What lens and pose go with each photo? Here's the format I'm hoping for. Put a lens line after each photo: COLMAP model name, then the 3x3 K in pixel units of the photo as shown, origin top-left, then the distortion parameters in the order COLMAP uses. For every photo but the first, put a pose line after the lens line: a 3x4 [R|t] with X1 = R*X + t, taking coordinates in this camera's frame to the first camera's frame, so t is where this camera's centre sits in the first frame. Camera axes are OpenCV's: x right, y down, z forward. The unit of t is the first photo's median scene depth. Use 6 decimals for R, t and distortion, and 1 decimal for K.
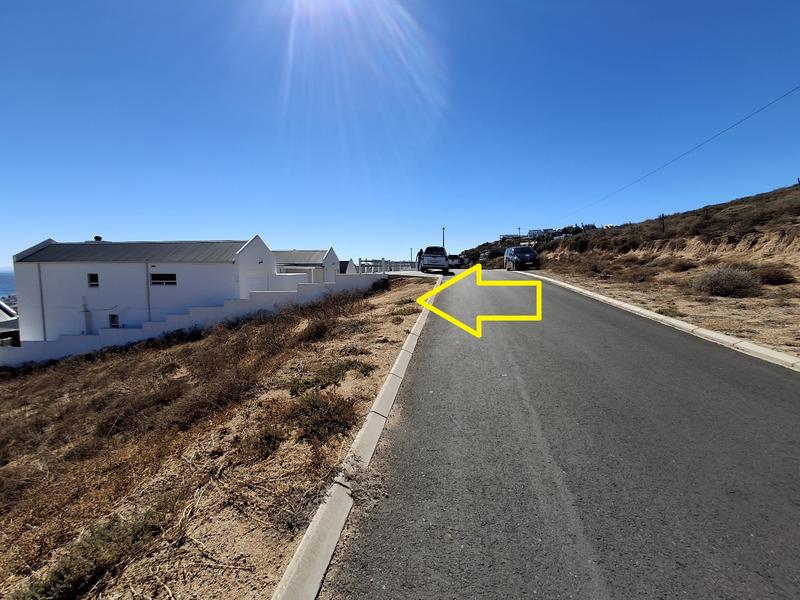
lens RADIAL K [[367.3, 0, 406.8], [0, 367.3, 298.9], [0, 0, 1]] dist [0.007218, 0.001592]
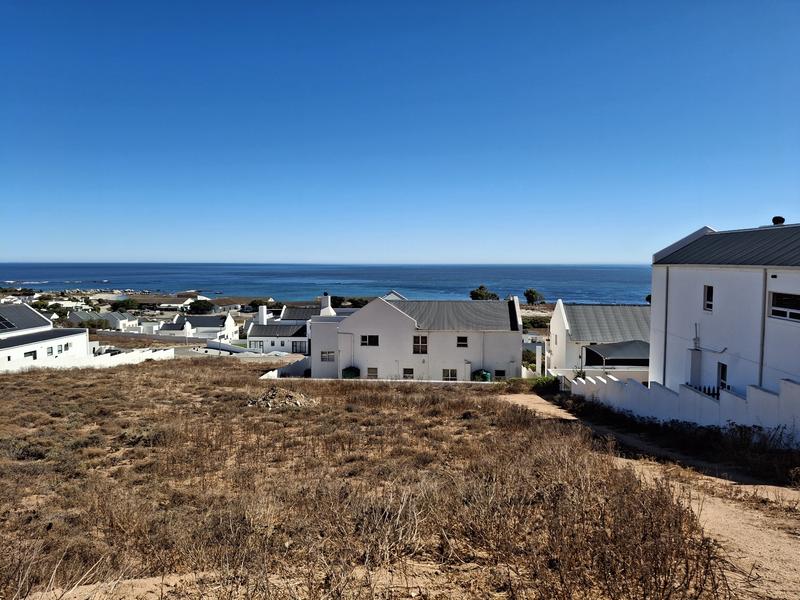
lens RADIAL K [[591.4, 0, 392.7], [0, 591.4, 299.1], [0, 0, 1]] dist [0.088046, -0.141905]
pose [[0.046192, 0.066849, -0.996693, 0.047128], [-0.087107, 0.994227, 0.062646, -0.063808], [0.995128, 0.083925, 0.051748, 0.471491]]
